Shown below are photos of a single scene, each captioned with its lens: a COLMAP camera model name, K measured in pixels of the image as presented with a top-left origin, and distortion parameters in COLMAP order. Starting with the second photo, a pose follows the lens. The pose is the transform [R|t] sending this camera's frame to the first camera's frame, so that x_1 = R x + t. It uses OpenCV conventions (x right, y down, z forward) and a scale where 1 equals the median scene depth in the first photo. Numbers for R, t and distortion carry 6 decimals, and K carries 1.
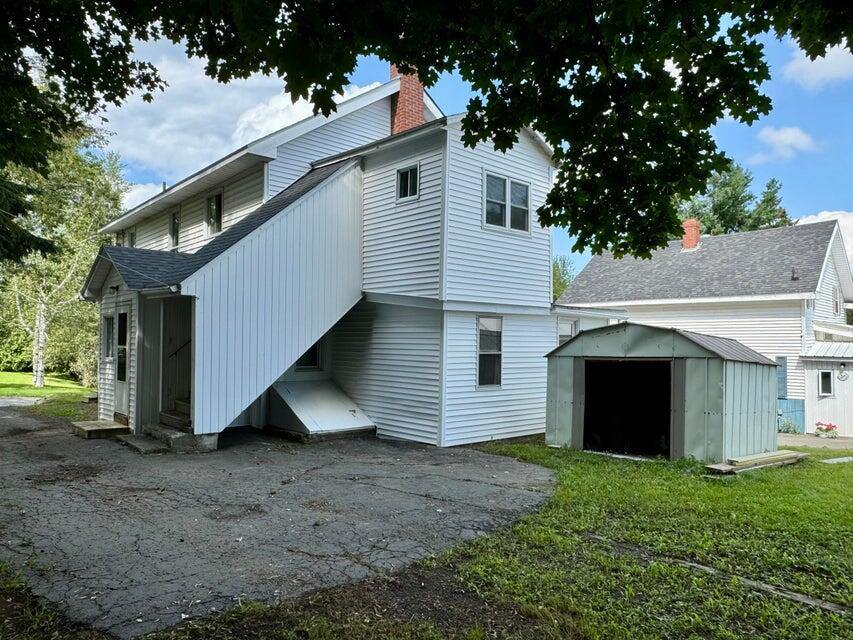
lens RADIAL K [[586.2, 0, 424.1], [0, 586.2, 322.2], [0, 0, 1]] dist [-0.005526, 0.004273]
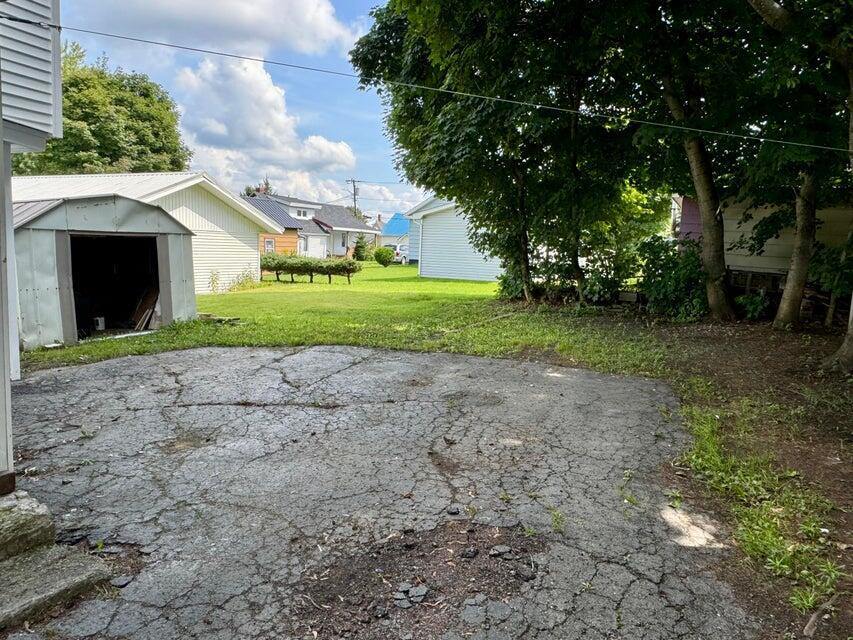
lens RADIAL K [[586.2, 0, 424.1], [0, 586.2, 322.2], [0, 0, 1]] dist [-0.005526, 0.004273]
pose [[-0.380759, -0.139466, 0.914096, -0.740703], [-0.074512, 0.989973, 0.120005, 0.054179], [-0.921667, -0.022418, -0.387333, 0.924350]]
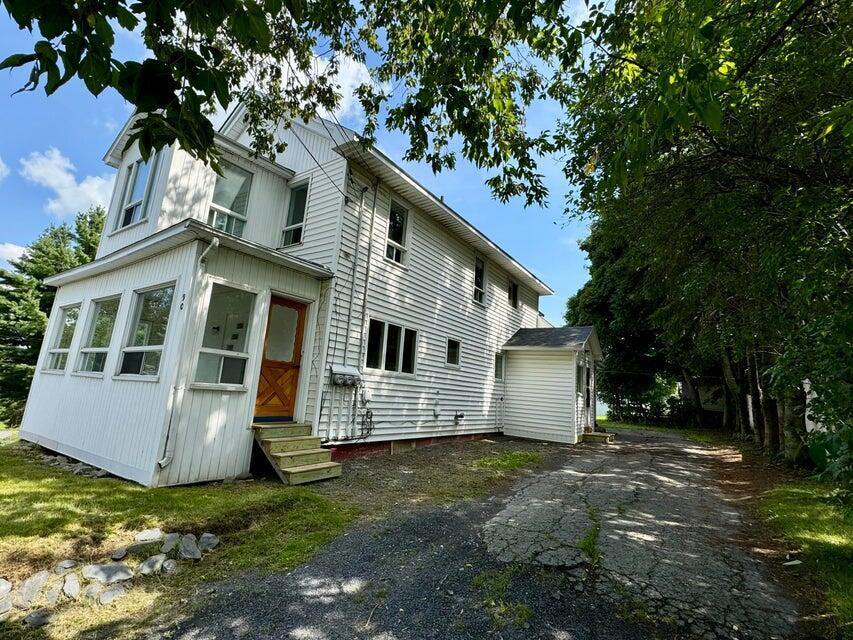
lens RADIAL K [[394.3, 0, 426.5], [0, 394.3, 320.0], [0, 0, 1]] dist [-0.001801, -0.000182]
pose [[-0.225743, 0.159094, 0.961108, -1.977878], [-0.101483, 0.977367, -0.185622, 0.138684], [-0.968887, -0.139439, -0.204489, 2.180409]]
